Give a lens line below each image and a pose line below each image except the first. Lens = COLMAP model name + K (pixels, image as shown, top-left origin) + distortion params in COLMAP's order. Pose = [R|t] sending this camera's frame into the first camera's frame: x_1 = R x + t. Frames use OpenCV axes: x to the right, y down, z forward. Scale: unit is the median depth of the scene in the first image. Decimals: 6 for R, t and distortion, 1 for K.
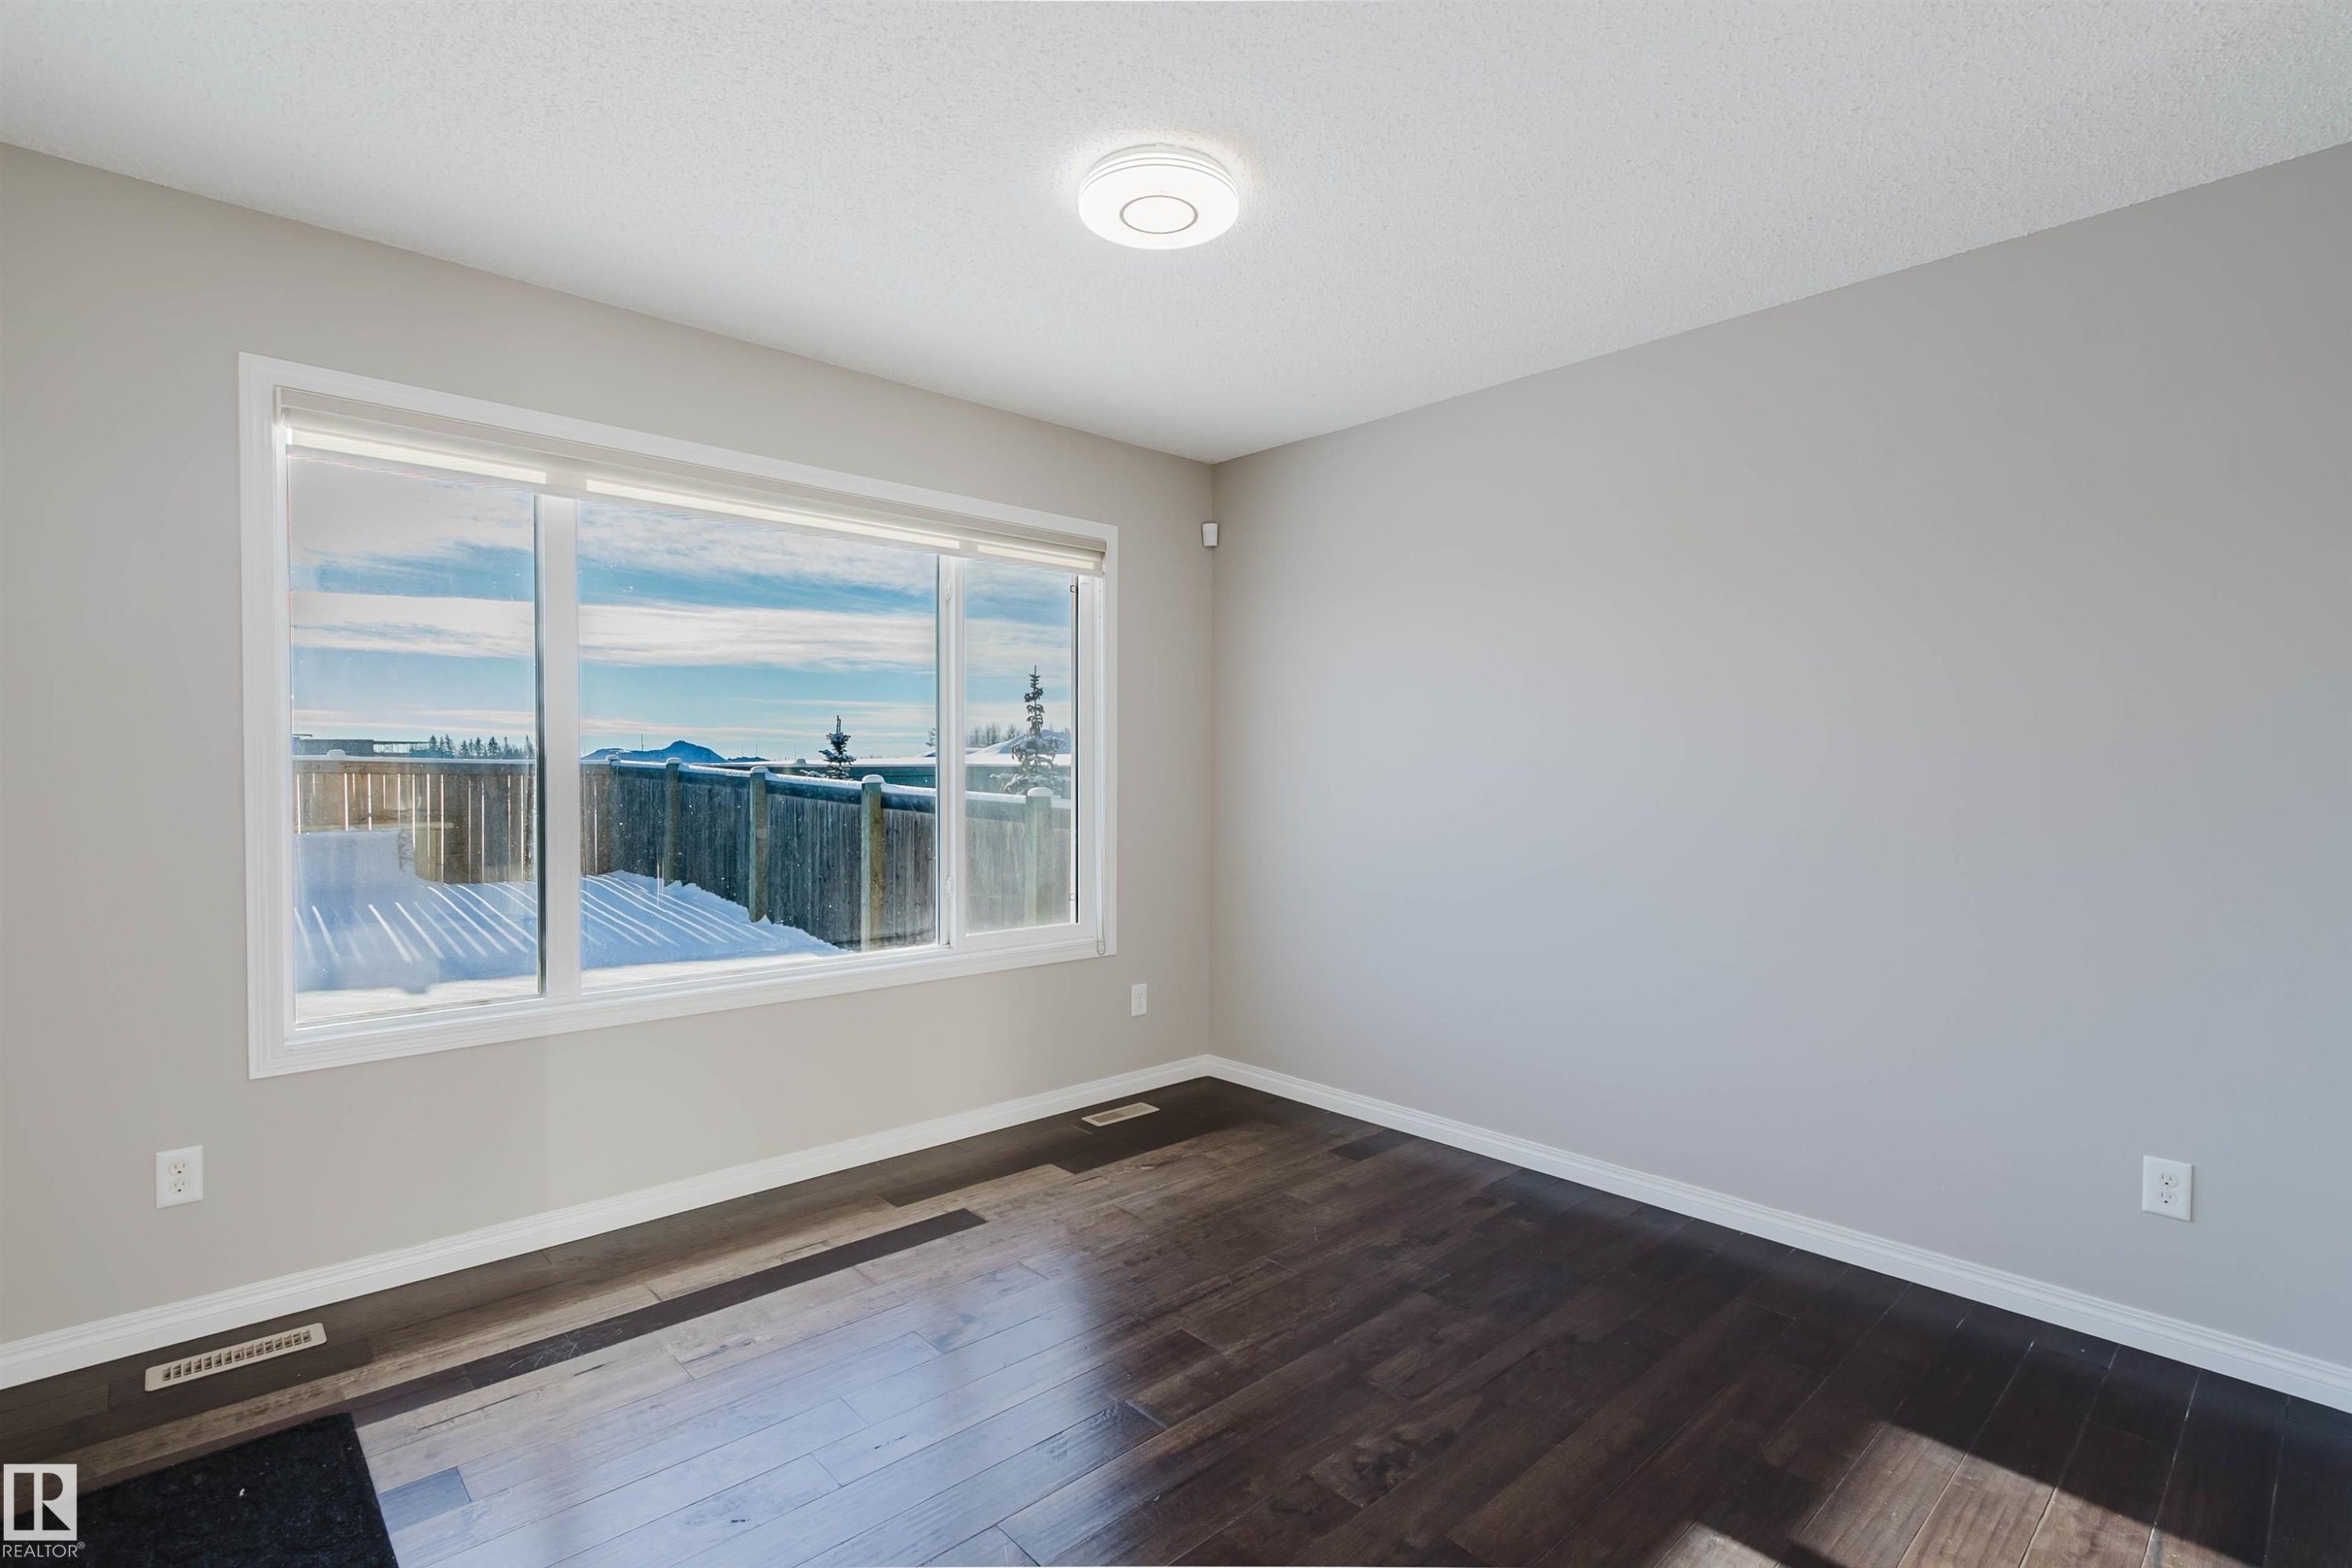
lens RADIAL K [[1155.7, 0, 1162.1], [0, 1155.7, 792.6], [0, 0, 1]] dist [0.025787, -0.000024]
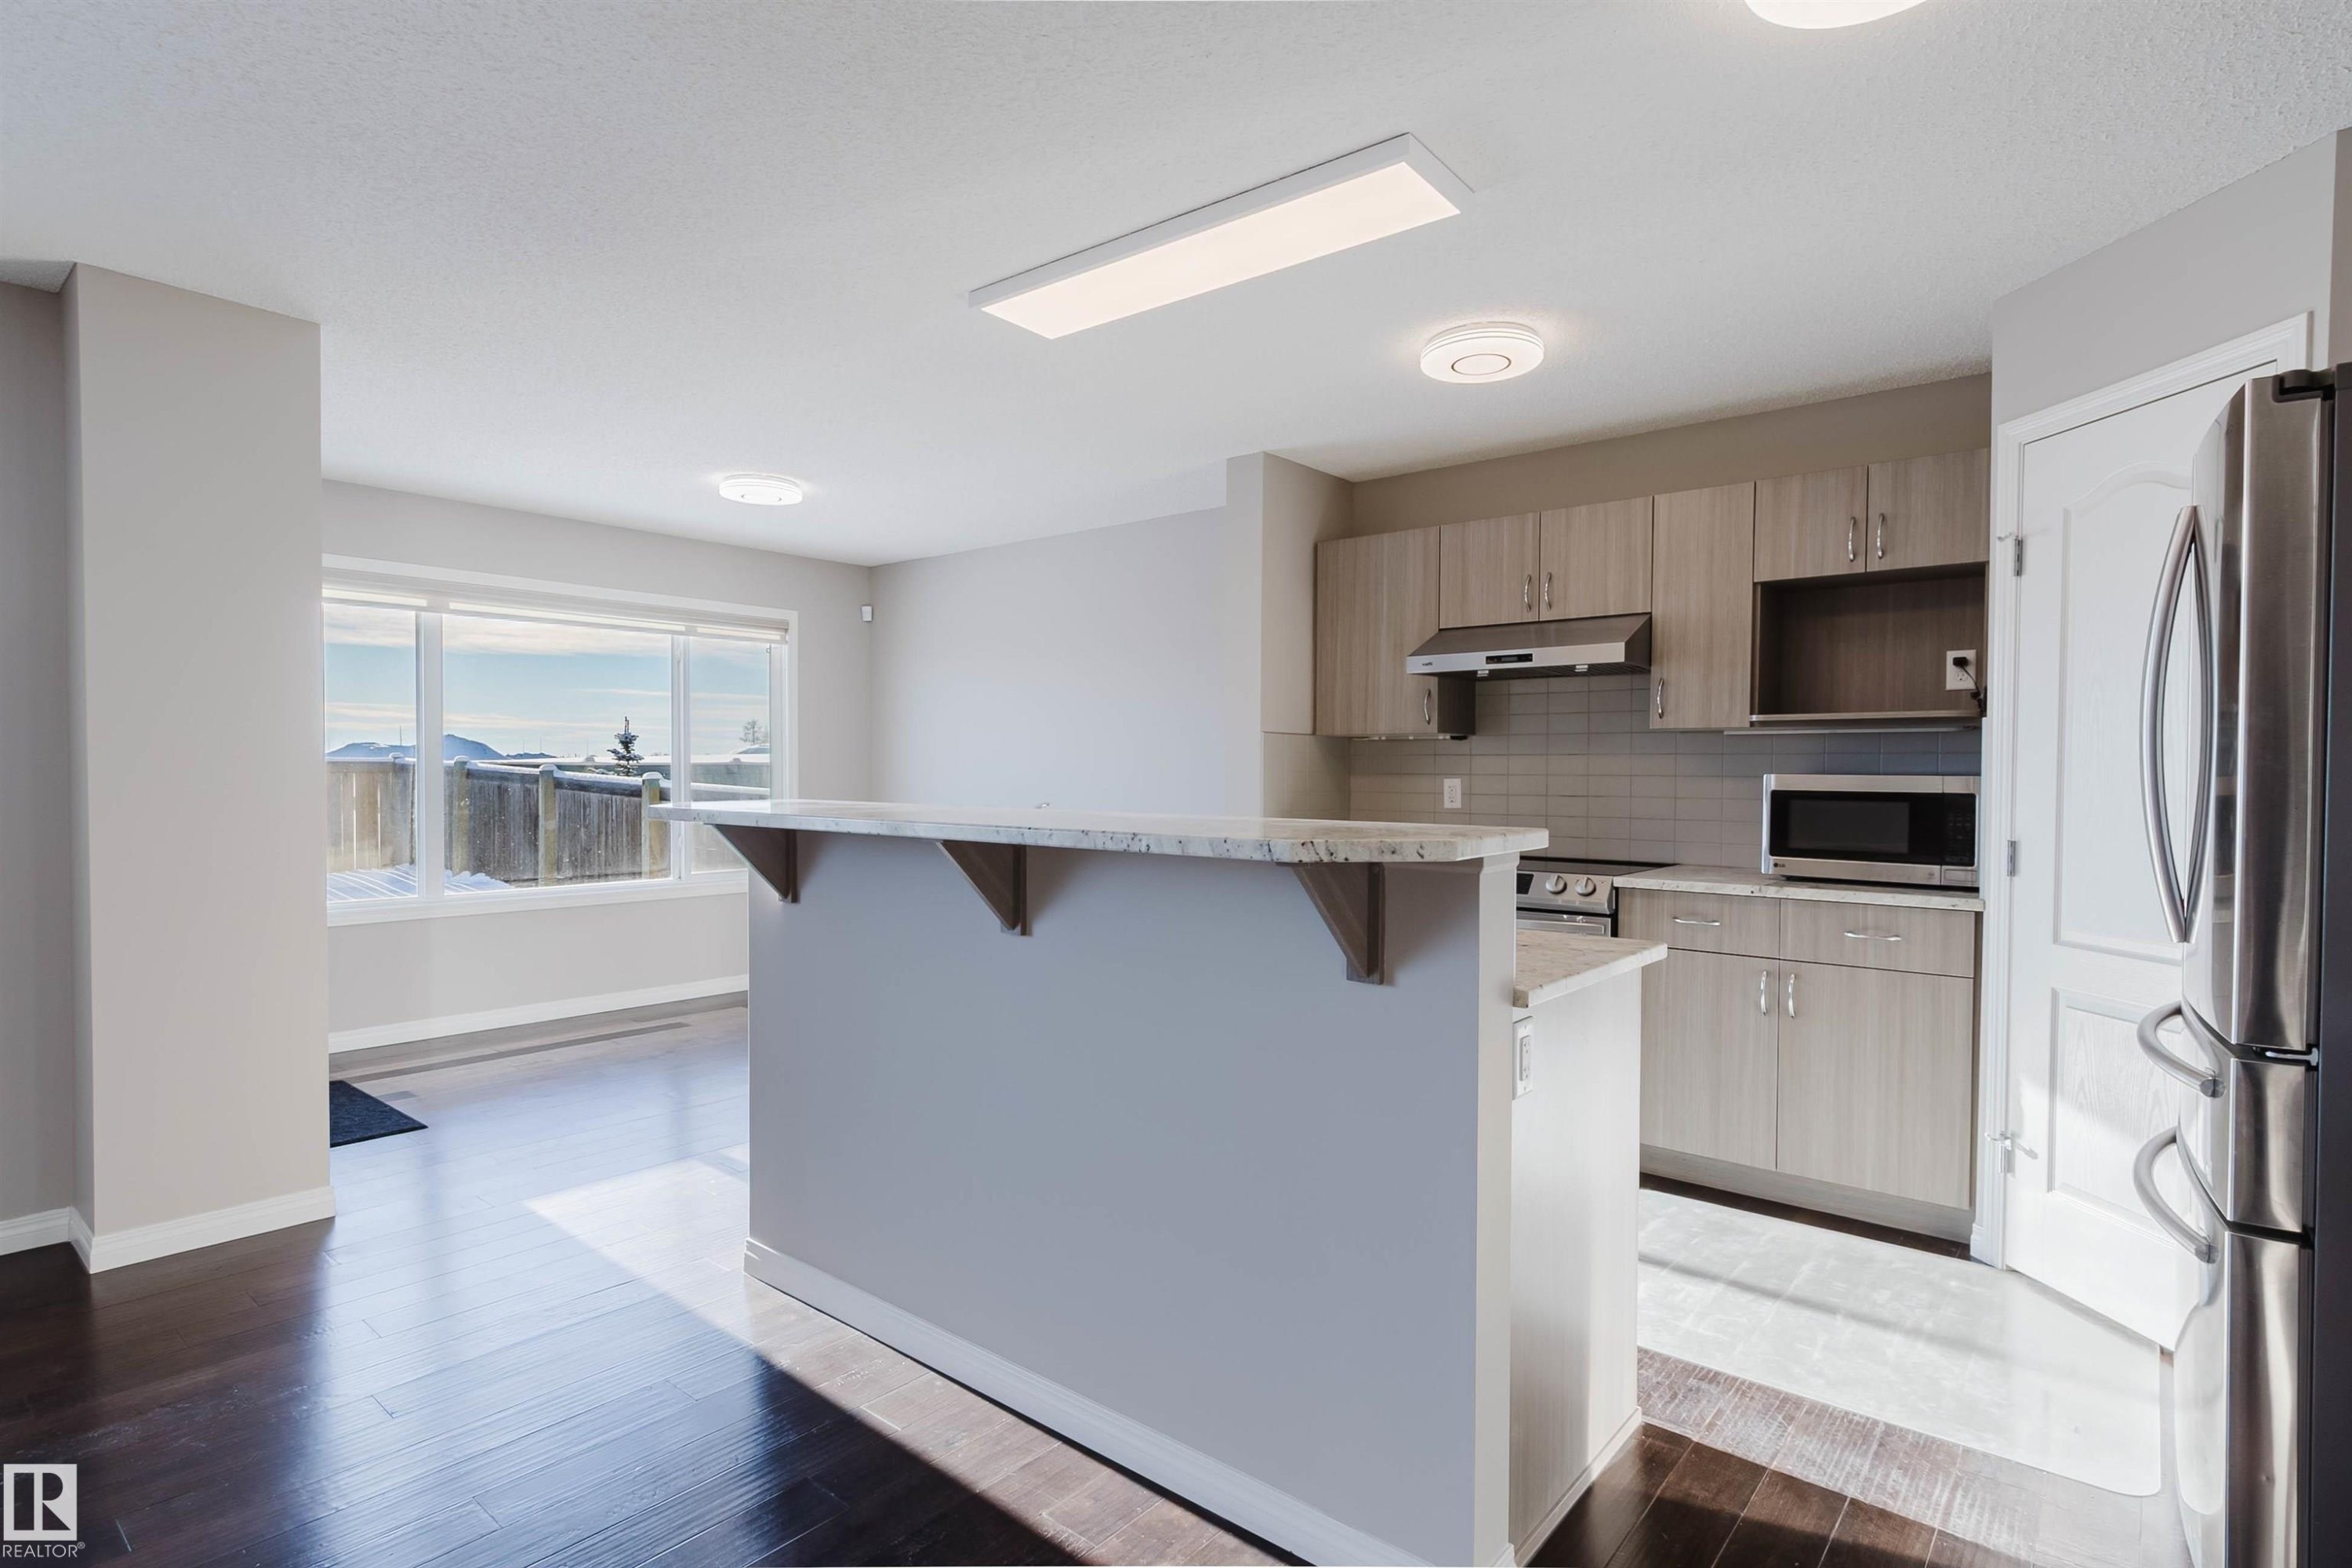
lens RADIAL K [[1225.2, 0, 1176.0], [0, 1225.2, 784.0], [0, 0, 1]] dist [0.029901, -0.036051]
pose [[0.990408, 0.000160, 0.138176, 0.097875], [0.000803, 0.999976, -0.006911, 0.005258], [-0.138174, 0.006955, 0.990384, -0.288671]]
